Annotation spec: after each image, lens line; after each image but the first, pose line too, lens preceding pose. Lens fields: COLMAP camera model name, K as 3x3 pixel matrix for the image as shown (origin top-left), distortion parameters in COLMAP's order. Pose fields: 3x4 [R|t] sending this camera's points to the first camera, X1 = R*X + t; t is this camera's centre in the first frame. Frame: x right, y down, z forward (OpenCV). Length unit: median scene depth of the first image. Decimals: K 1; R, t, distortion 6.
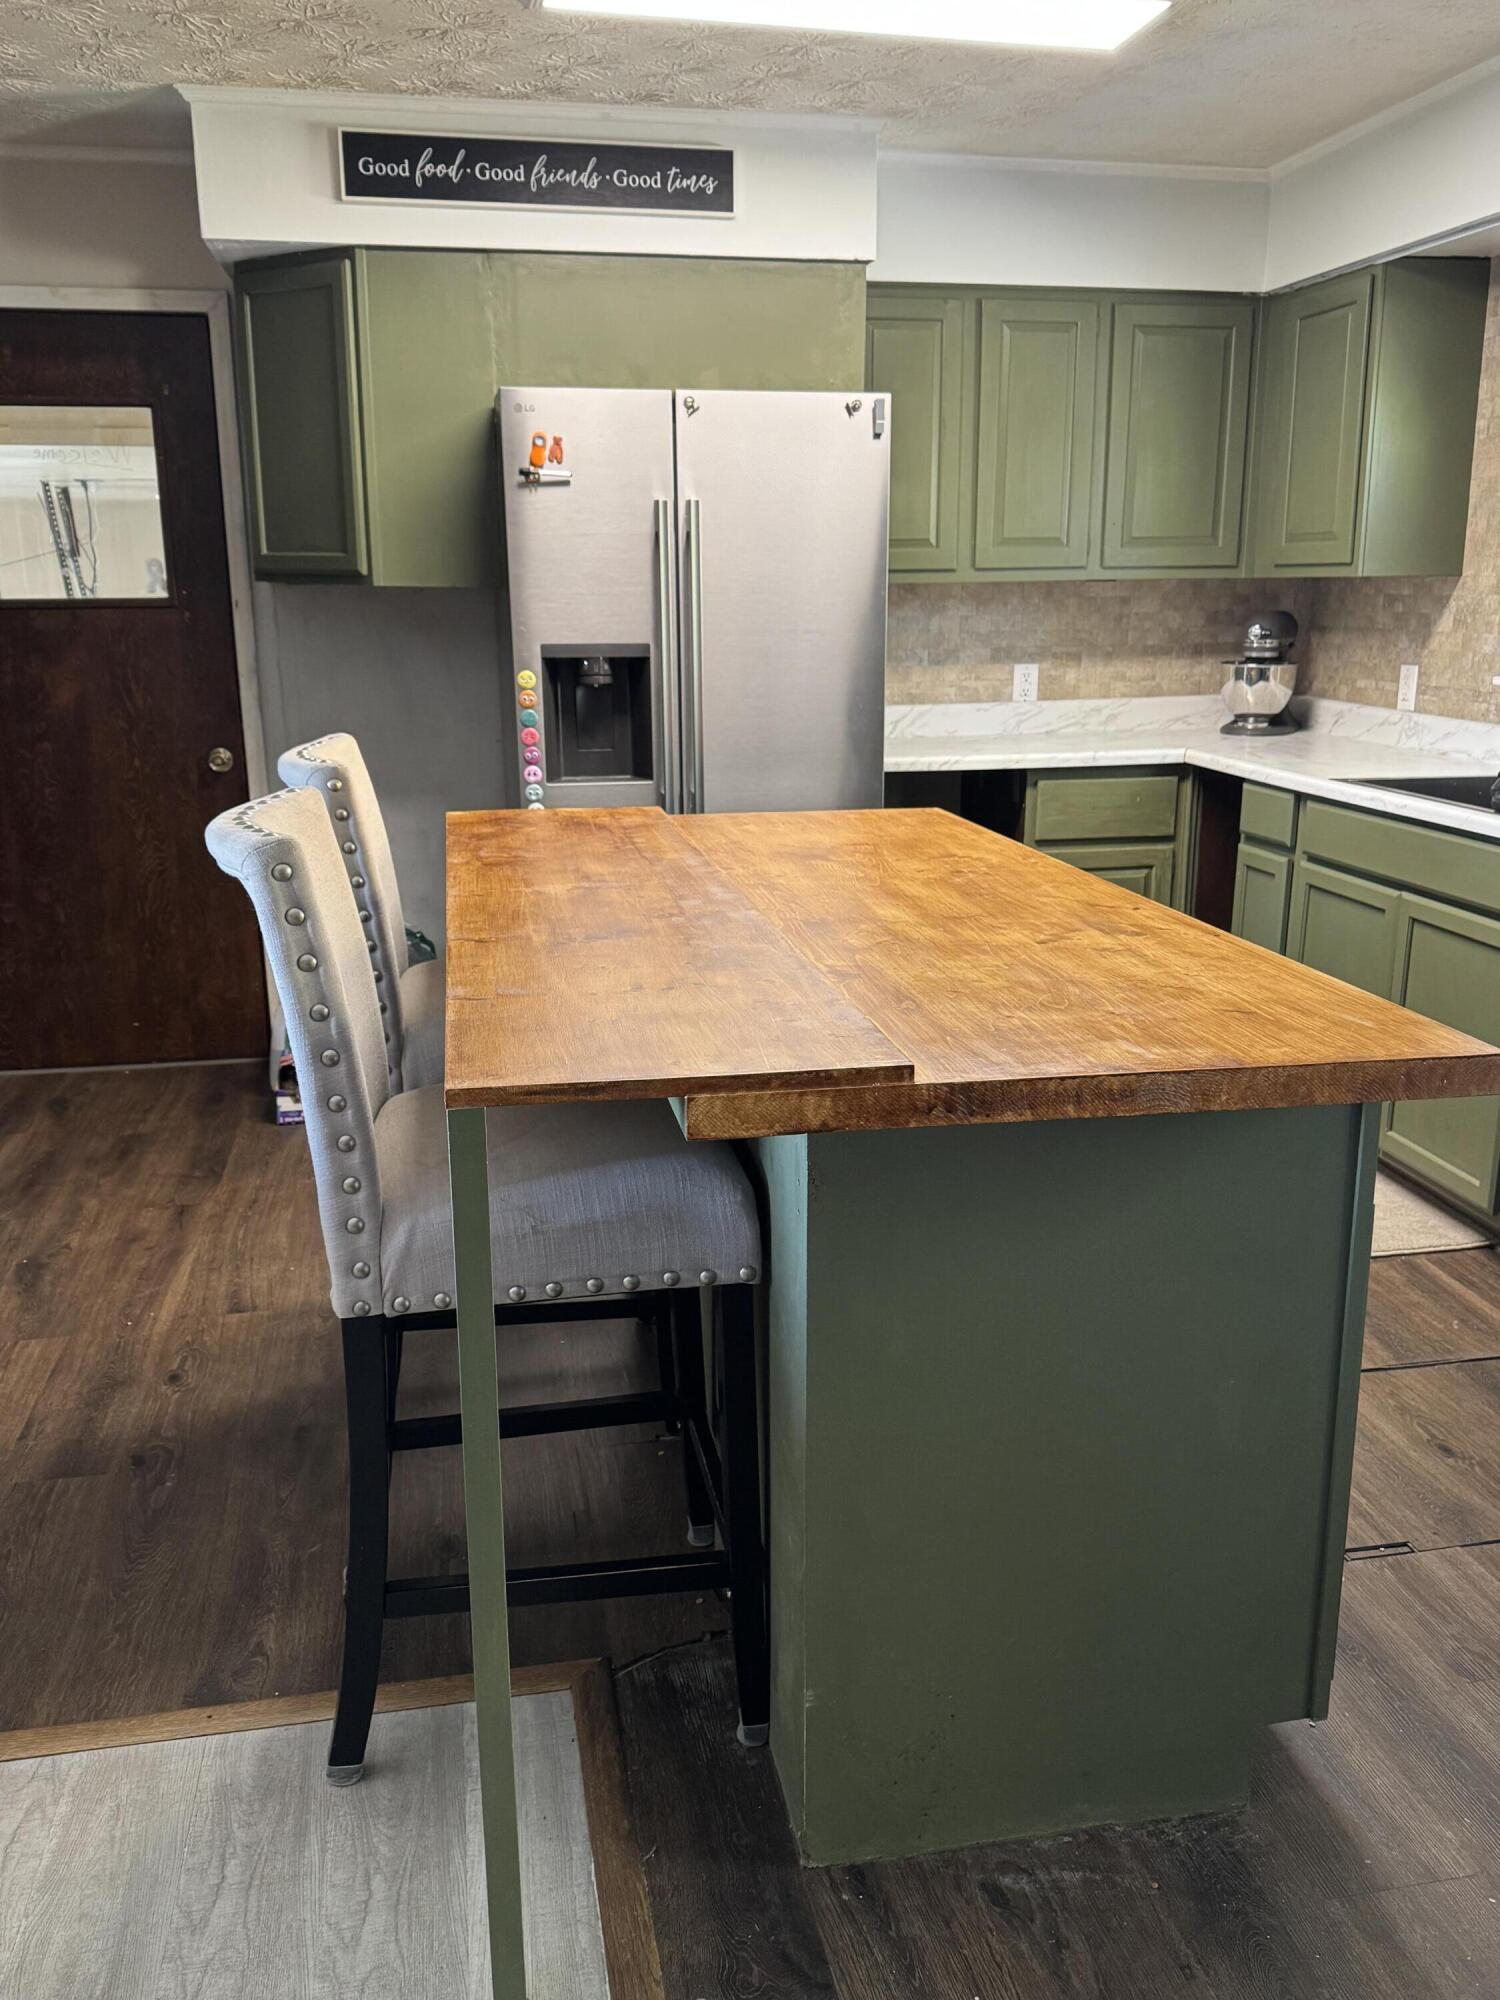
lens RADIAL K [[1636.9, 0, 750.0], [0, 1636.9, 1000.0], [0, 0, 1]] dist [0.136915, -0.223184]
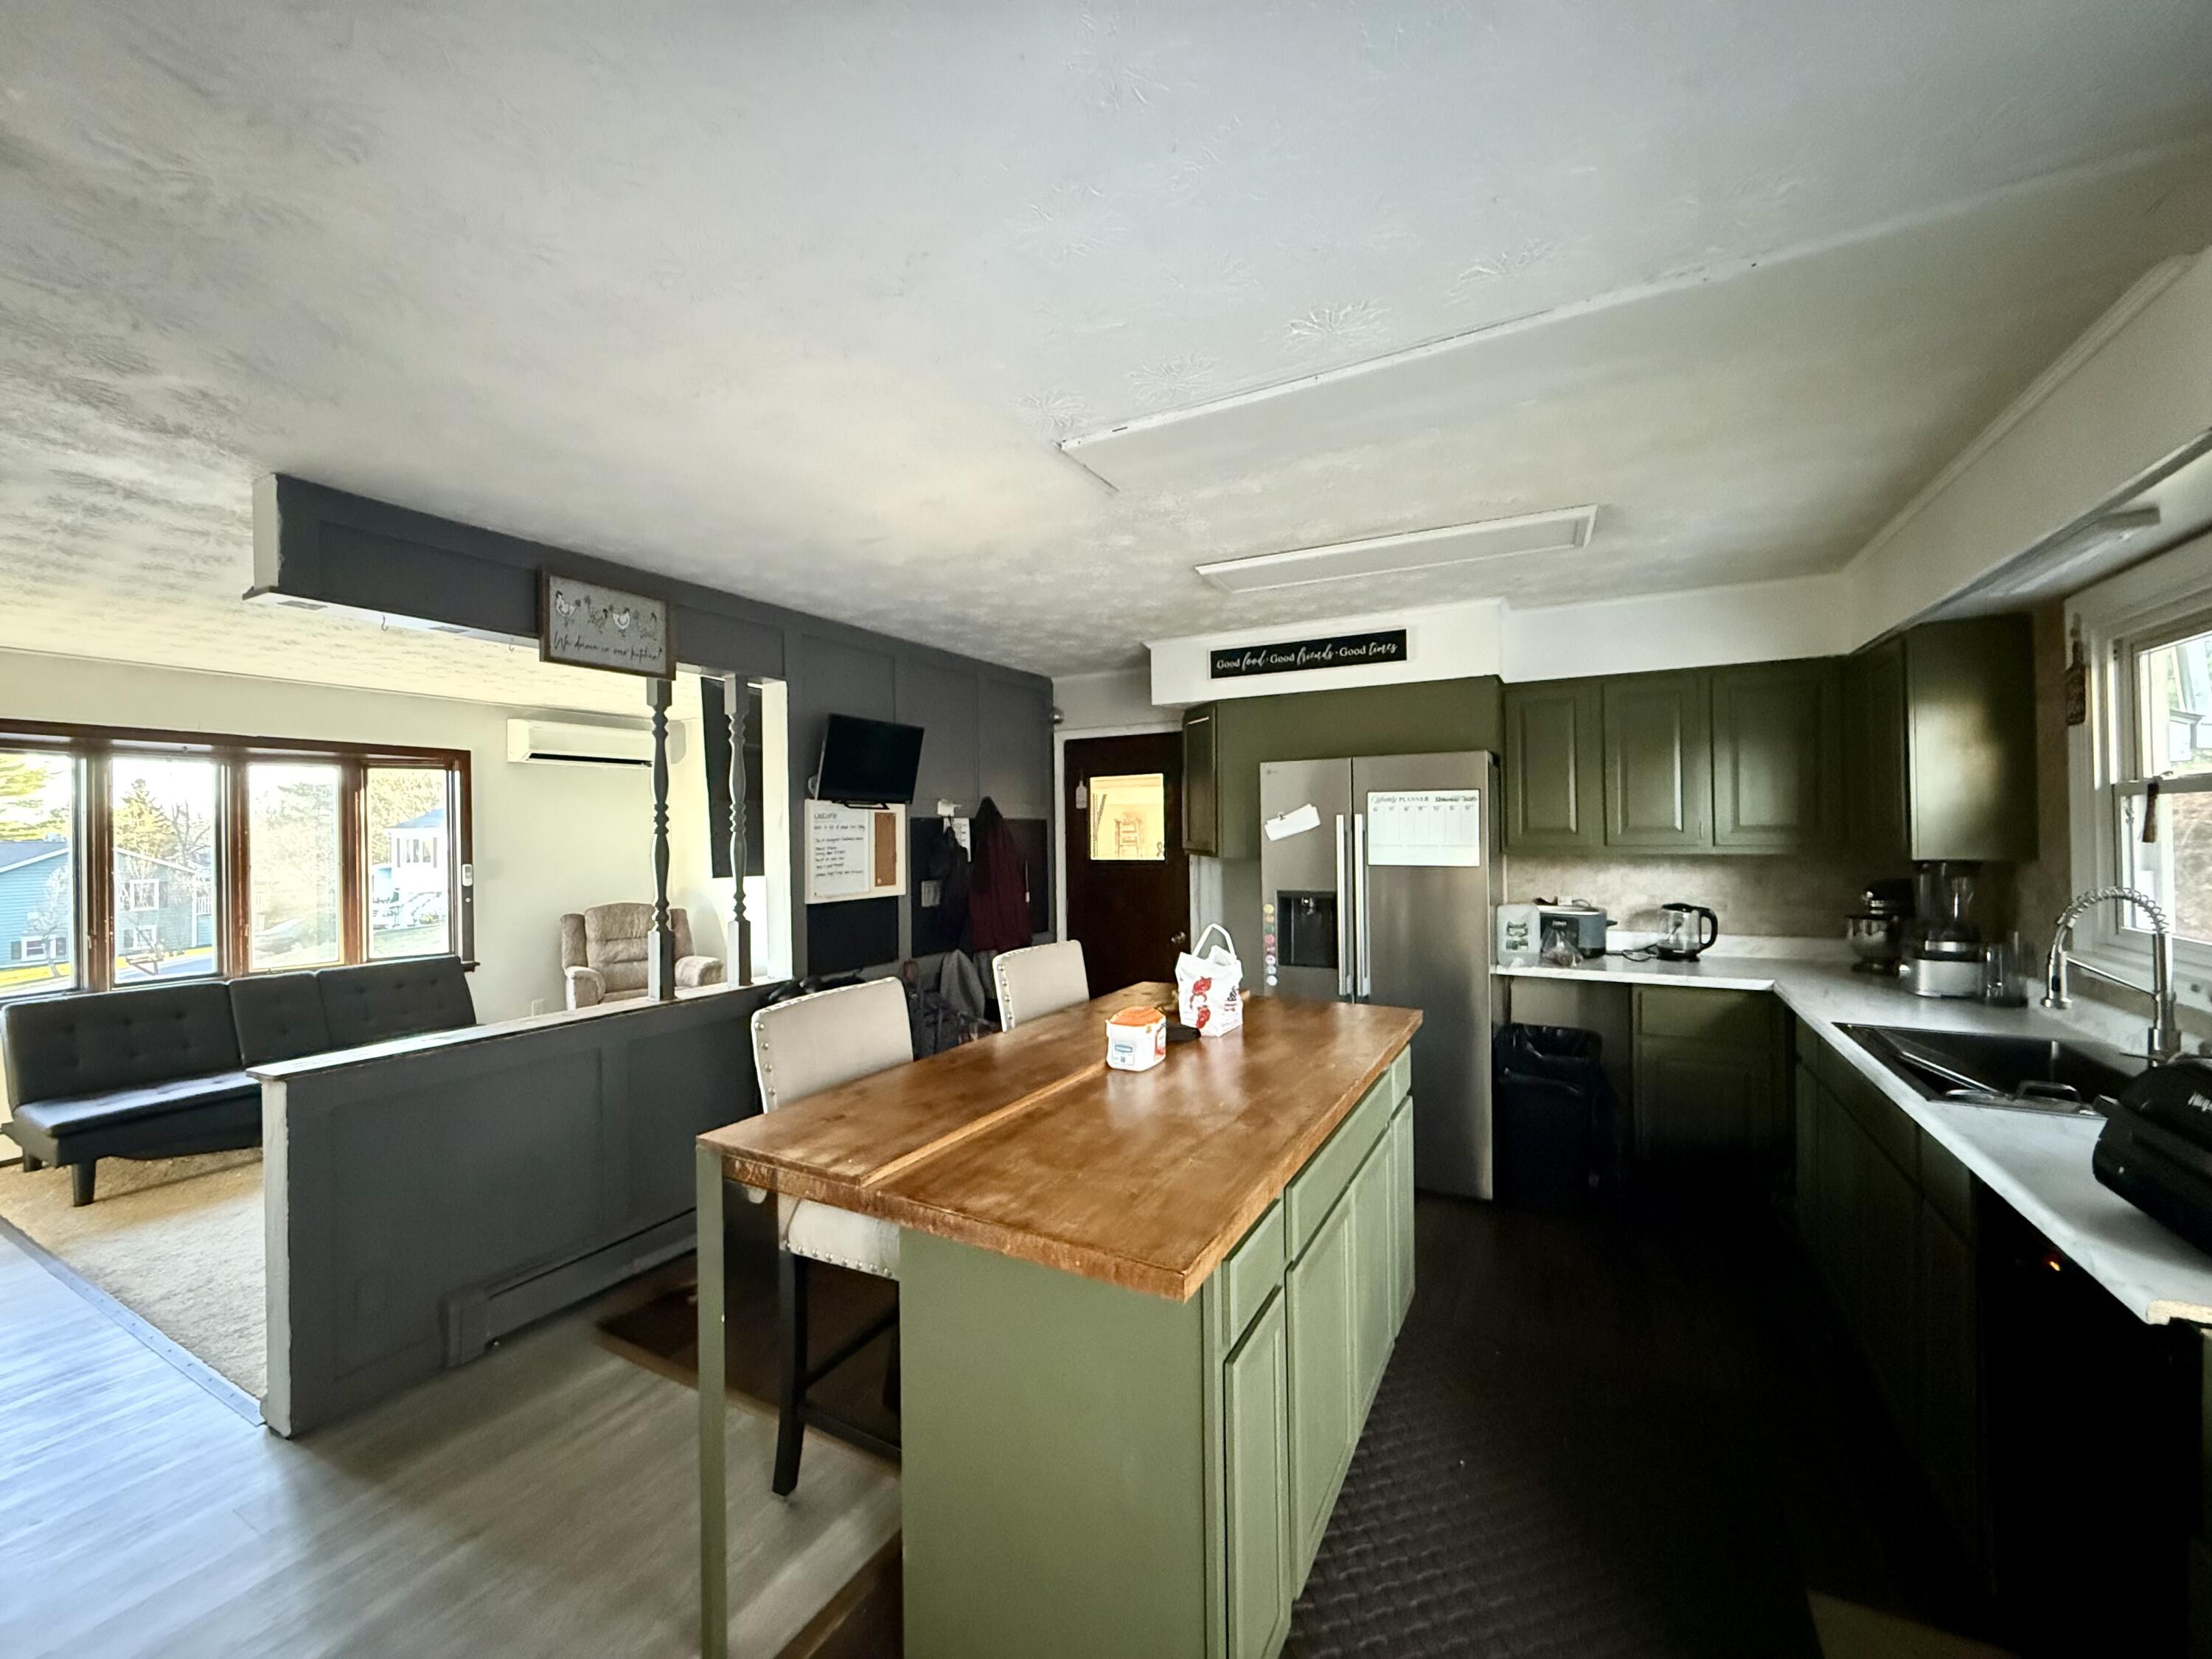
lens RADIAL K [[883.1, 0, 1101.6], [0, 883.1, 829.1], [0, 0, 1]] dist [0.000990, 0.000443]
pose [[0.774632, -0.006319, -0.632381, 0.342142], [-0.143717, 0.972029, -0.185758, -0.071178], [0.615866, 0.234777, 0.752056, 0.124319]]
